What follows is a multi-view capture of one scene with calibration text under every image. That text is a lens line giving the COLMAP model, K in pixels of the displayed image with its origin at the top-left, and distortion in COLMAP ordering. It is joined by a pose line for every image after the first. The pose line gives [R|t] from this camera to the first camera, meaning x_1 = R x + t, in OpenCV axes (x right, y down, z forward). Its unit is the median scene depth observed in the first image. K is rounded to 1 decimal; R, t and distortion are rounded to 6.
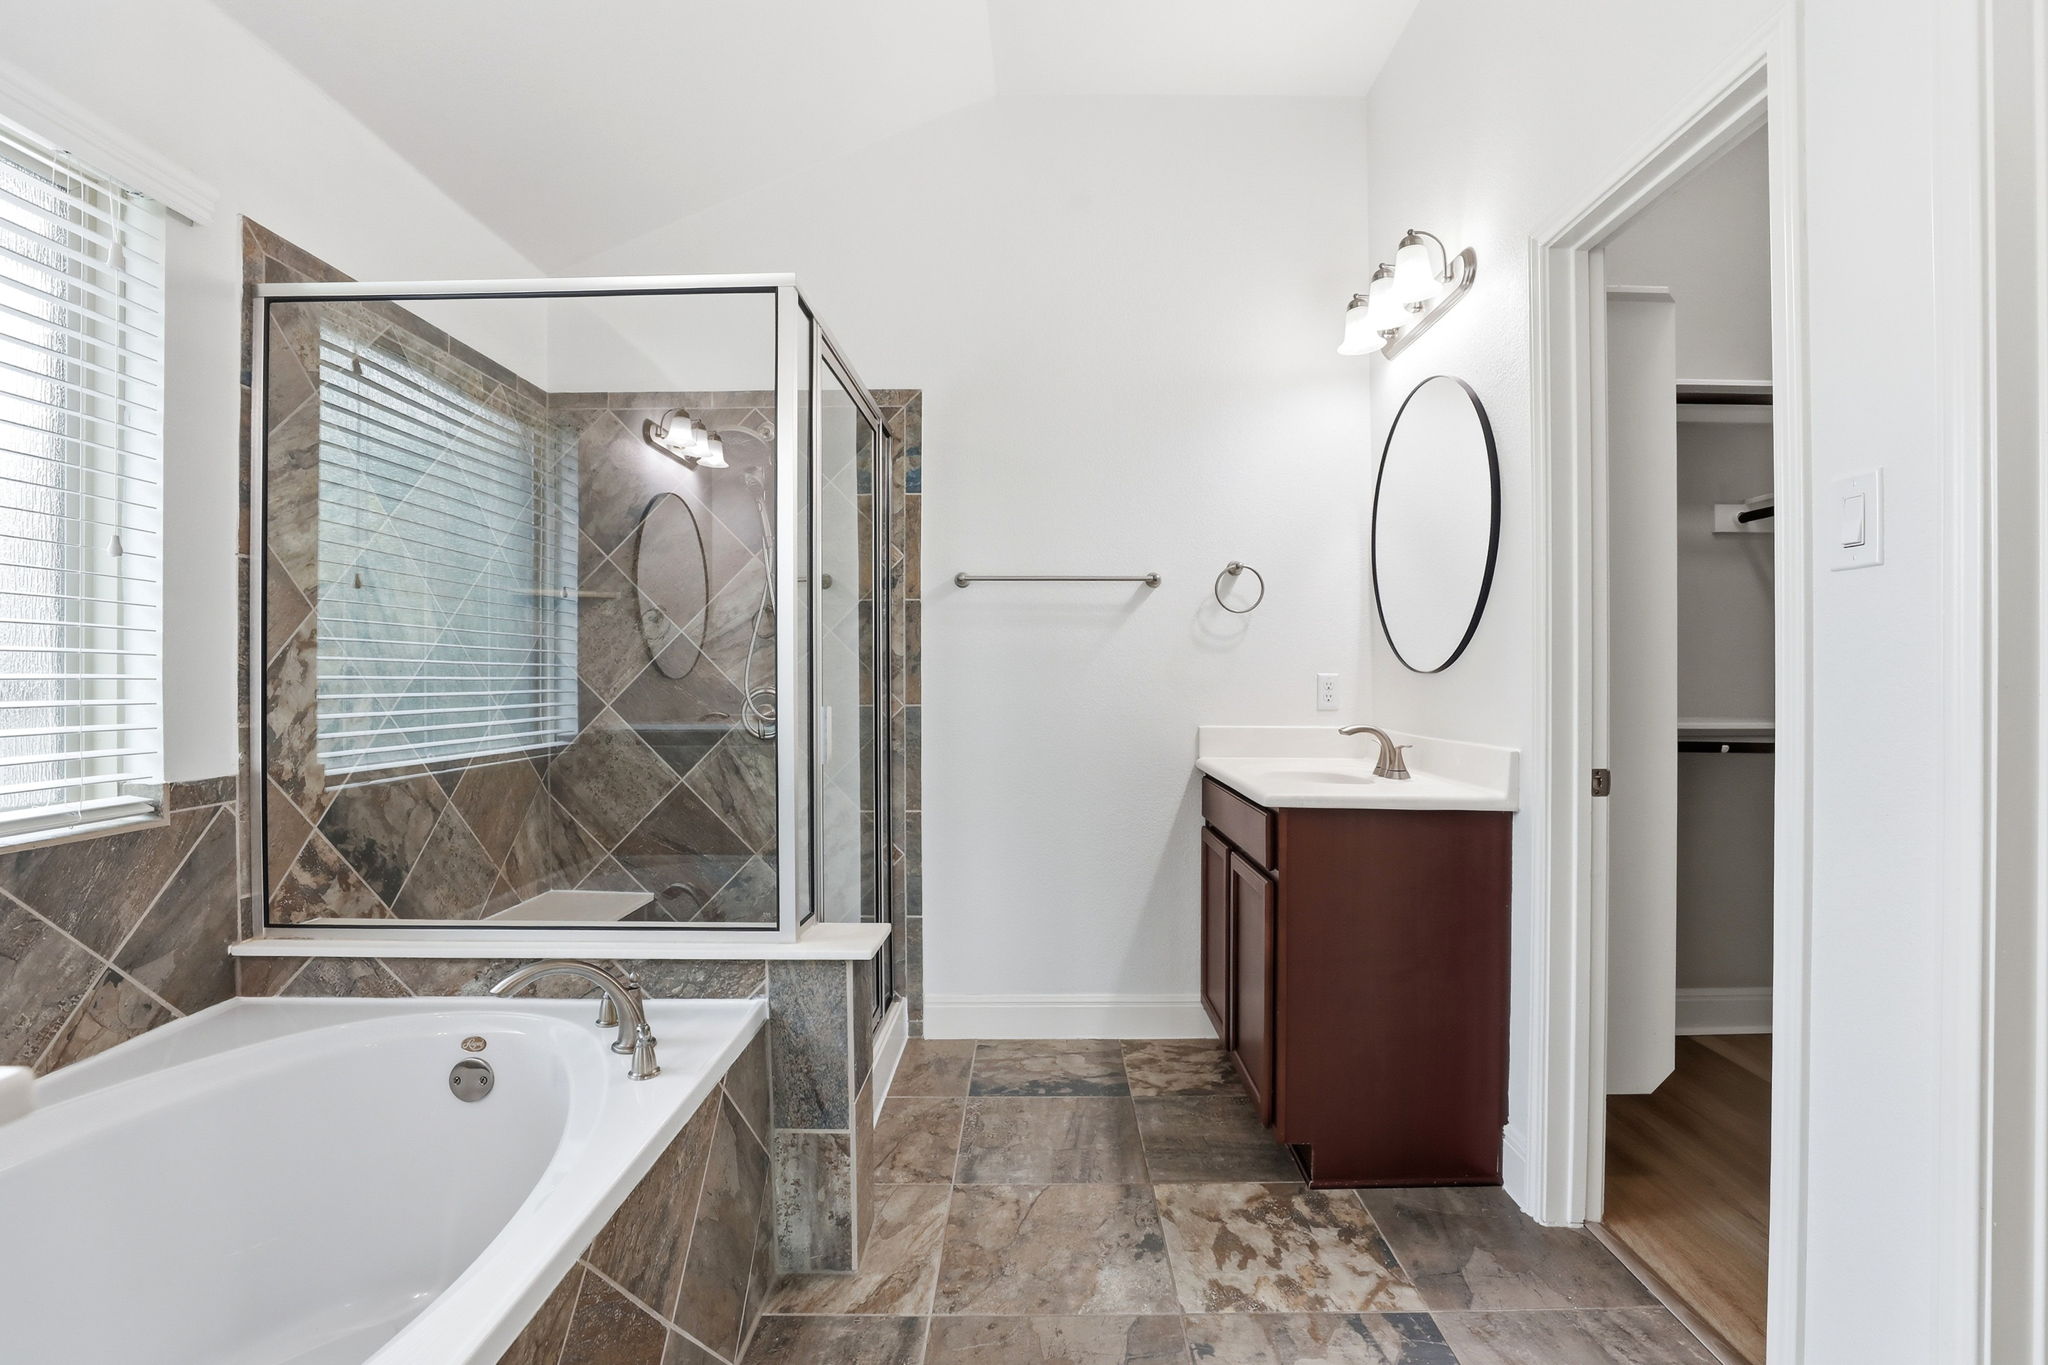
lens RADIAL K [[954.5, 0, 1047.8], [0, 954.5, 673.7], [0, 0, 1]] dist [-0.048255, 0.014785]
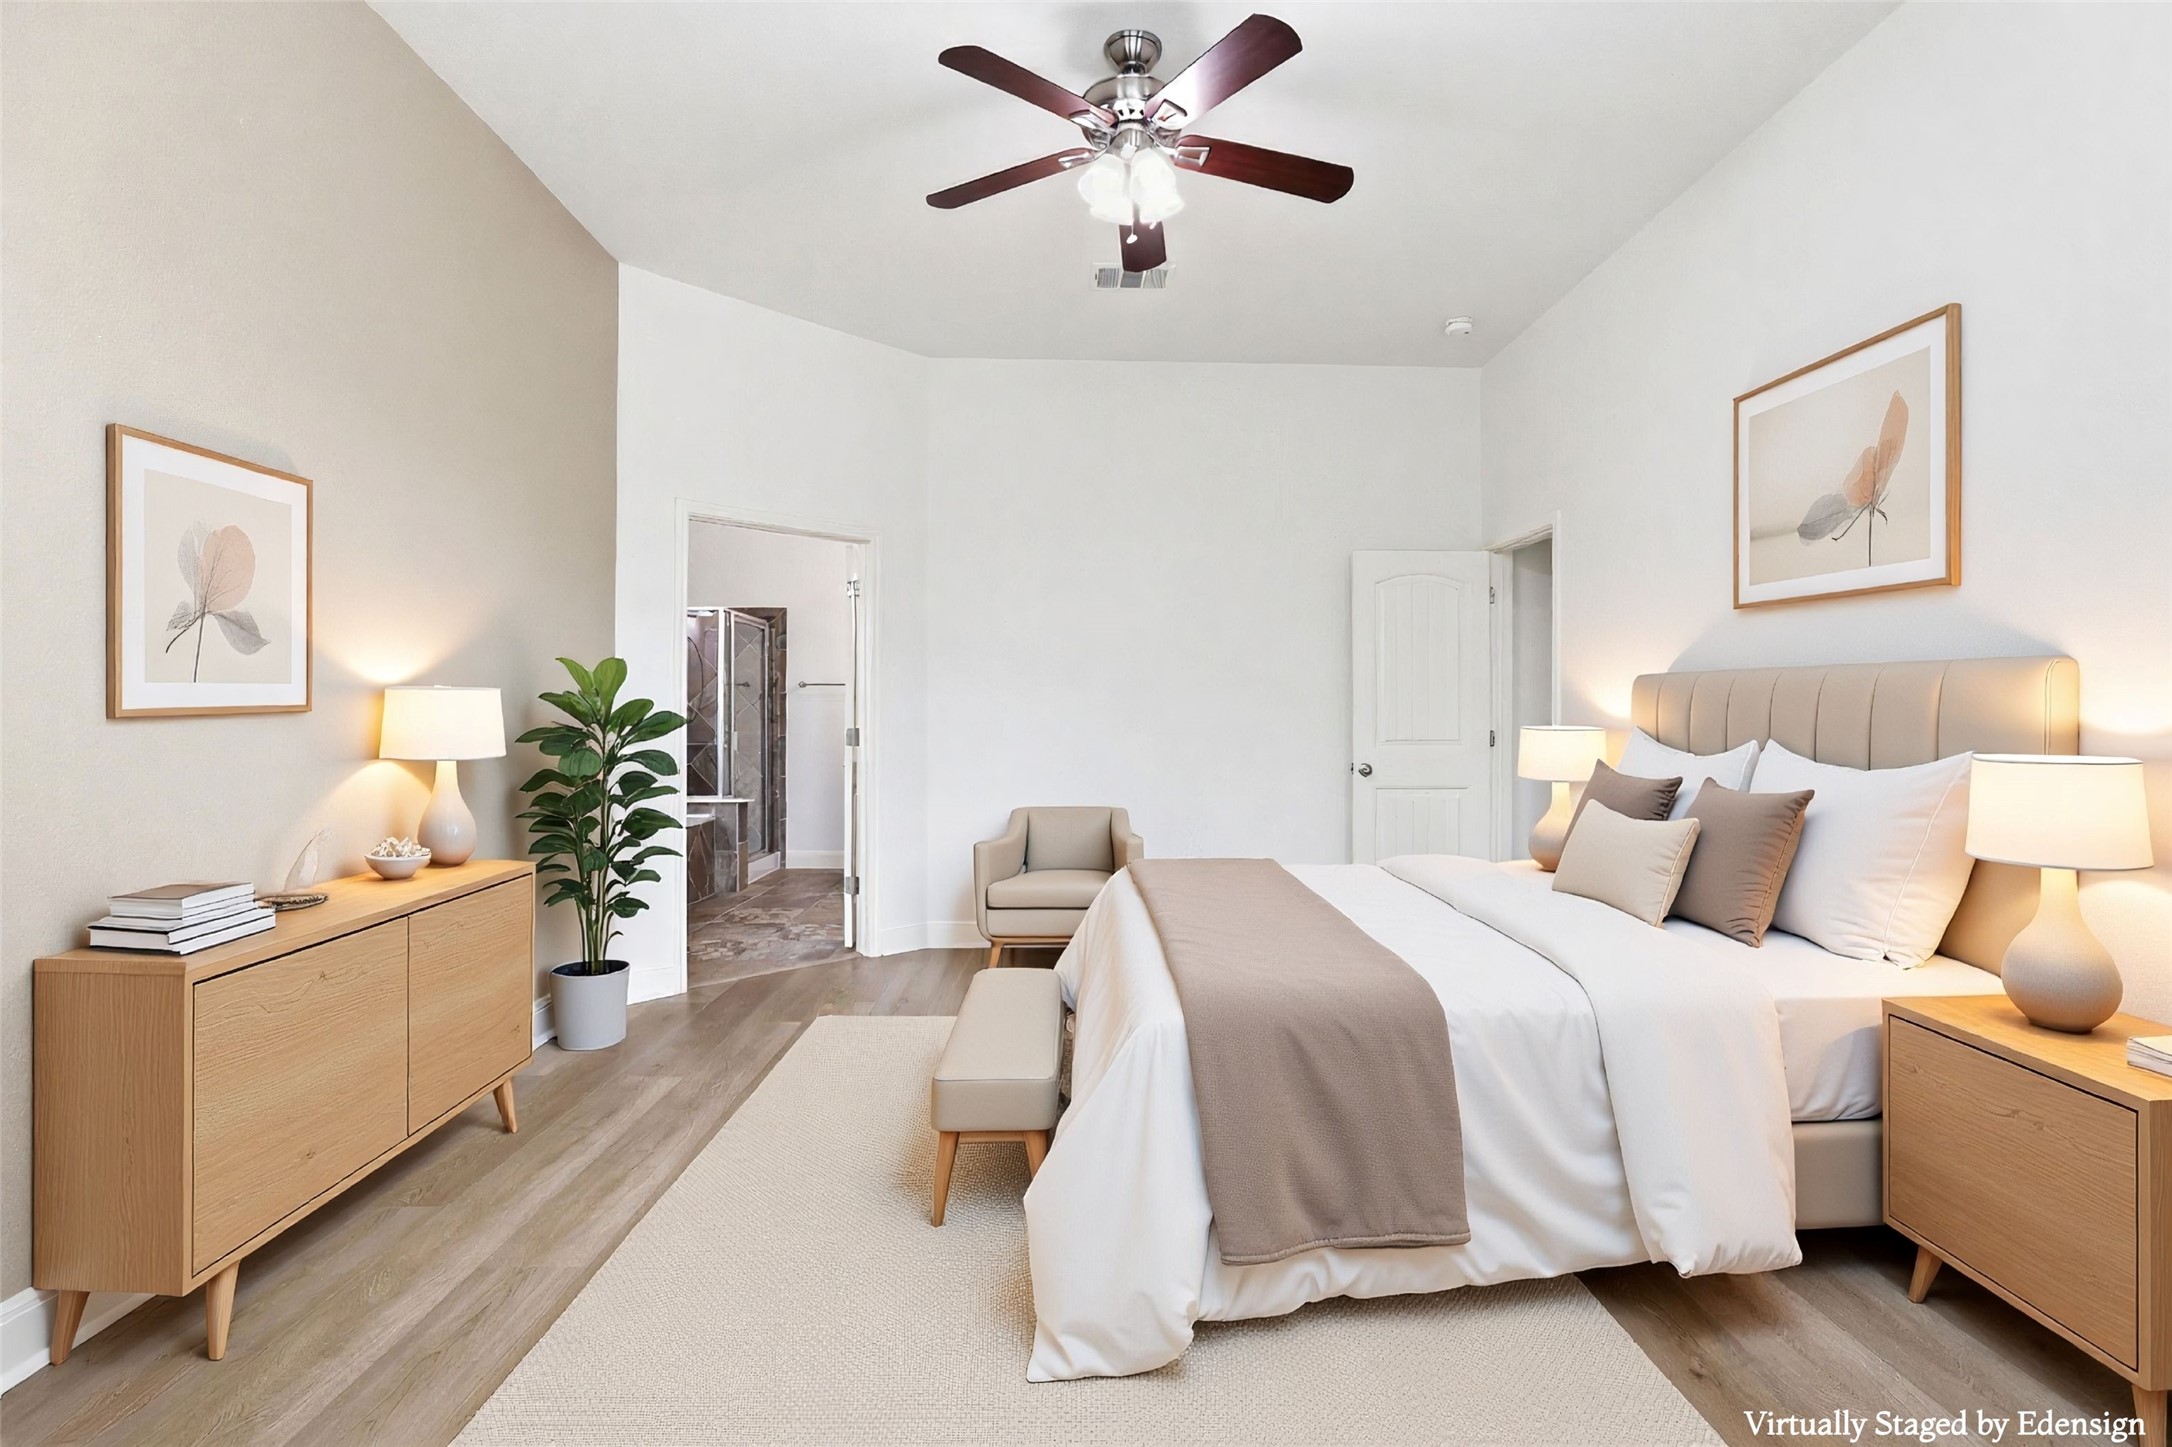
lens RADIAL K [[1012.3, 0, 1111.3], [0, 1012.3, 714.2], [0, 0, 1]] dist [-0.048255, 0.014785]
pose [[0.999338, 0.003699, 0.036179, 0.937772], [-0.003555, 0.999986, -0.004044, -0.017390], [-0.036193, 0.003912, 0.999337, -2.512000]]
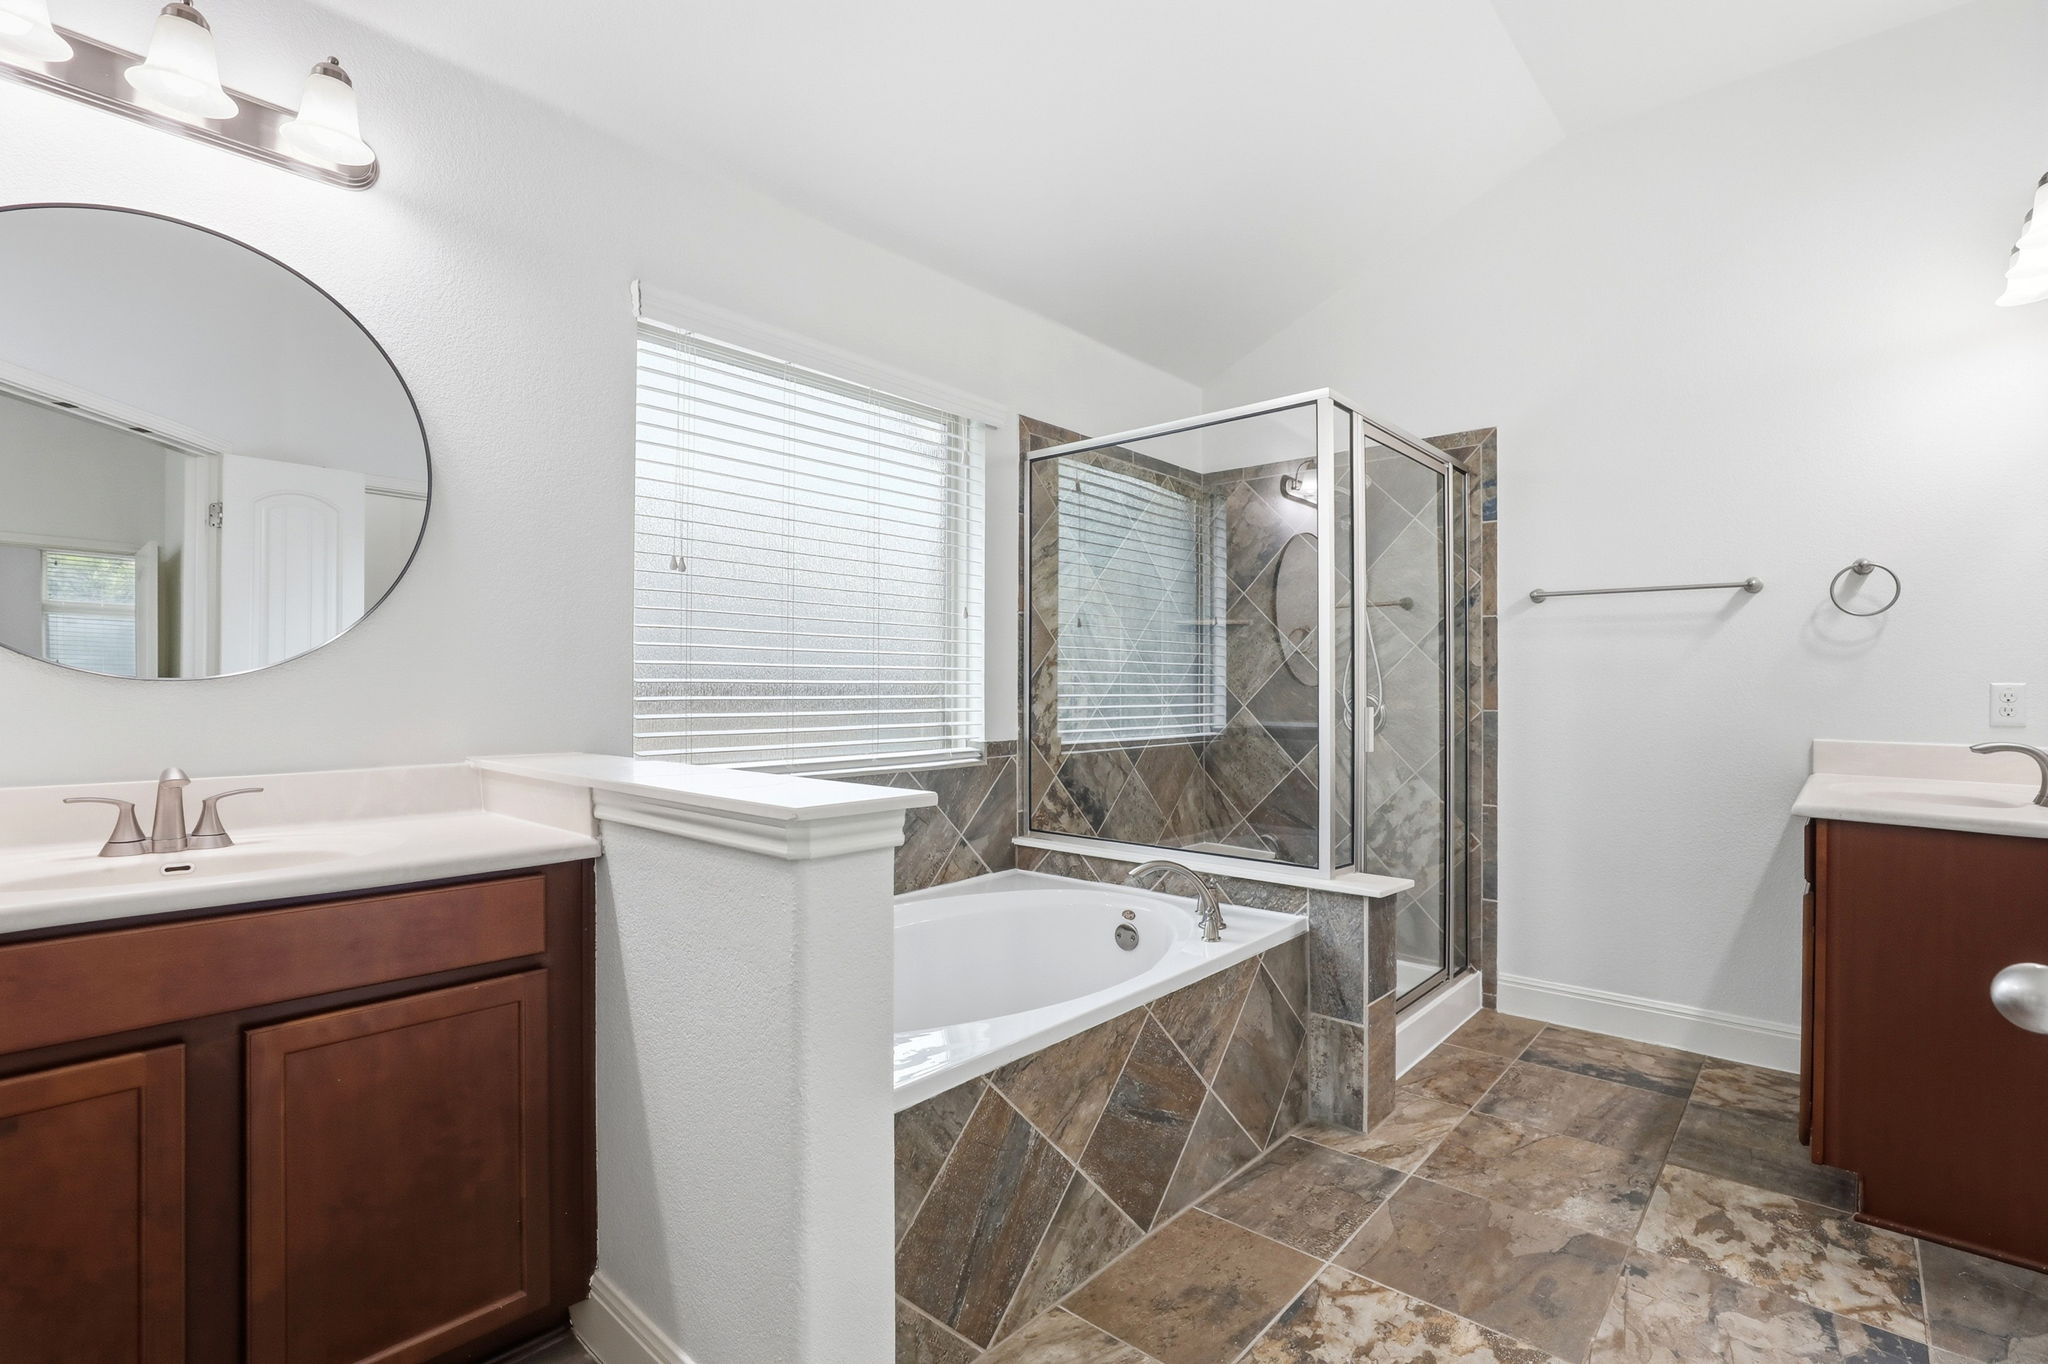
lens RADIAL K [[954.5, 0, 1047.8], [0, 954.5, 673.2], [0, 0, 1]] dist [-0.048255, 0.014785]
pose [[0.757282, -0.003684, -0.653078, 0.284705], [-0.002646, 0.999959, -0.008709, 0.000486], [0.653083, 0.008323, 0.757240, -0.266812]]
